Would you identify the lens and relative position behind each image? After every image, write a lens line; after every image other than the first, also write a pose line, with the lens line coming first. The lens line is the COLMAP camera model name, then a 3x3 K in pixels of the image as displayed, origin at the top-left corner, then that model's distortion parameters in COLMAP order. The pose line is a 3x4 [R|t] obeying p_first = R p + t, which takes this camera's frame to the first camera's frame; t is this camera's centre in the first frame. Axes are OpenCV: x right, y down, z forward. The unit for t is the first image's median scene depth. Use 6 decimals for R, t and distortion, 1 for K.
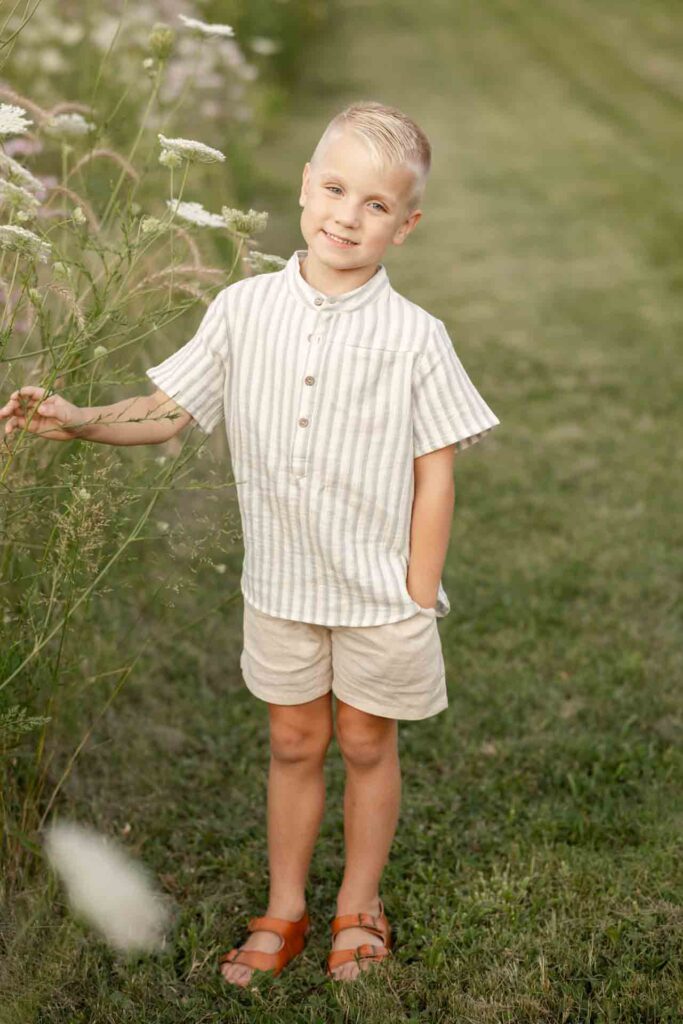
lens RADIAL K [[2795.1, 0, 341.2], [0, 2795.1, 478.7], [0, 0, 1]] dist [0.019870, 0.178830]
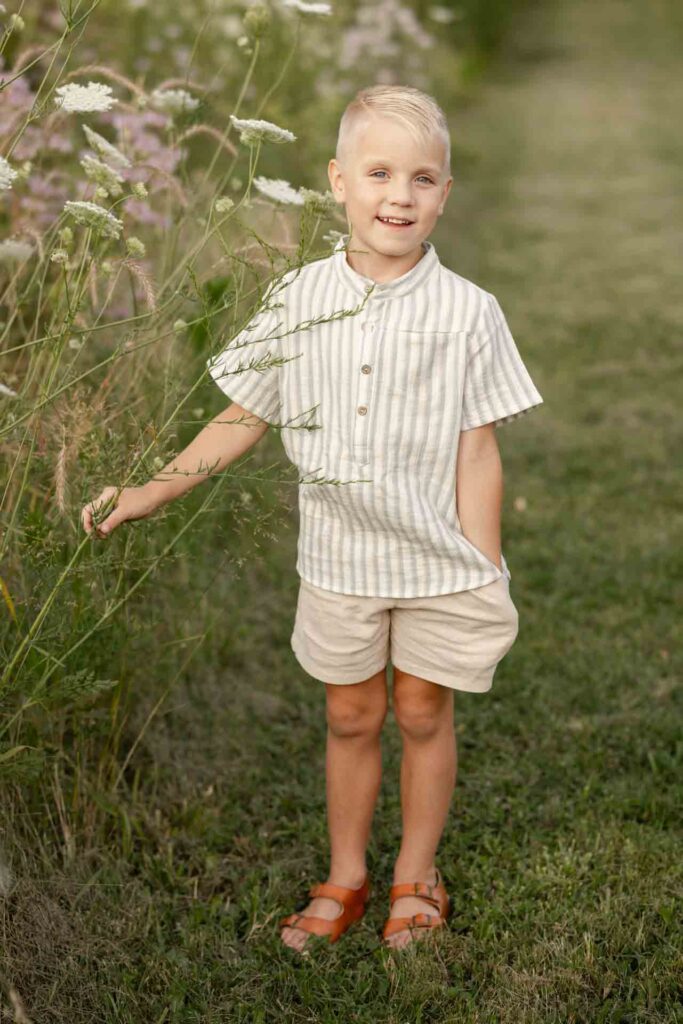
lens RADIAL K [[2795.1, 0, 341.2], [0, 2795.1, 478.7], [0, 0, 1]] dist [0.019870, 0.178830]
pose [[0.996290, 0.025954, -0.082052, 0.055824], [-0.024809, 0.999581, 0.014941, -0.005972], [0.082406, -0.012850, 0.996516, -0.014963]]
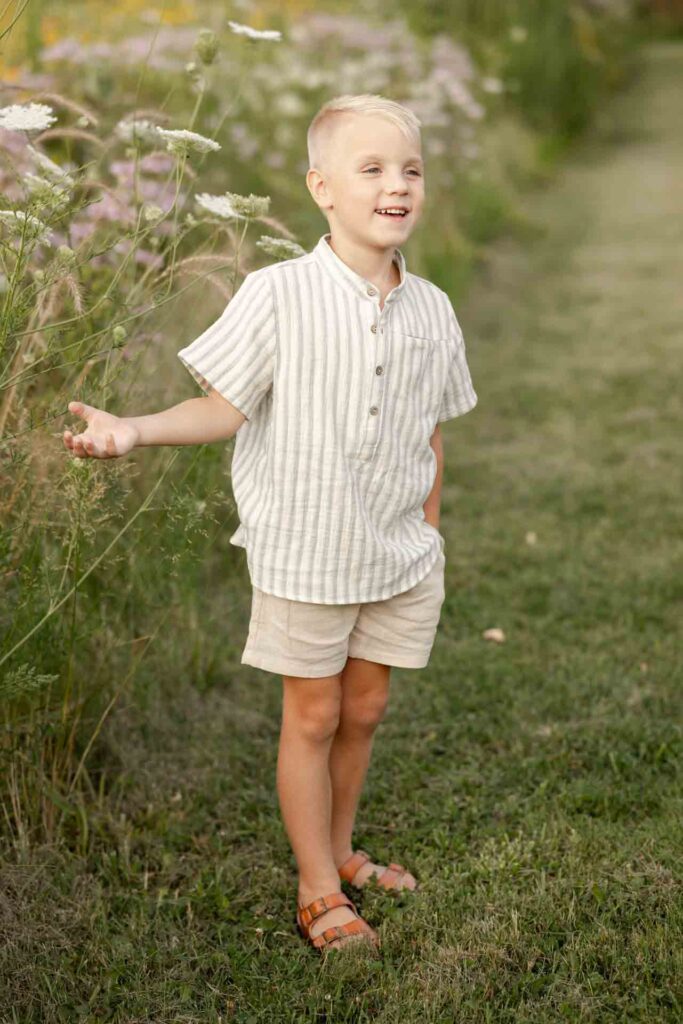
lens RADIAL K [[2795.1, 0, 341.2], [0, 2795.1, 478.7], [0, 0, 1]] dist [0.019870, 0.178830]
pose [[0.990888, -0.000746, -0.134689, 0.133801], [-0.002548, 0.999702, -0.024277, 0.033374], [0.134667, 0.024398, 0.990591, -0.033963]]
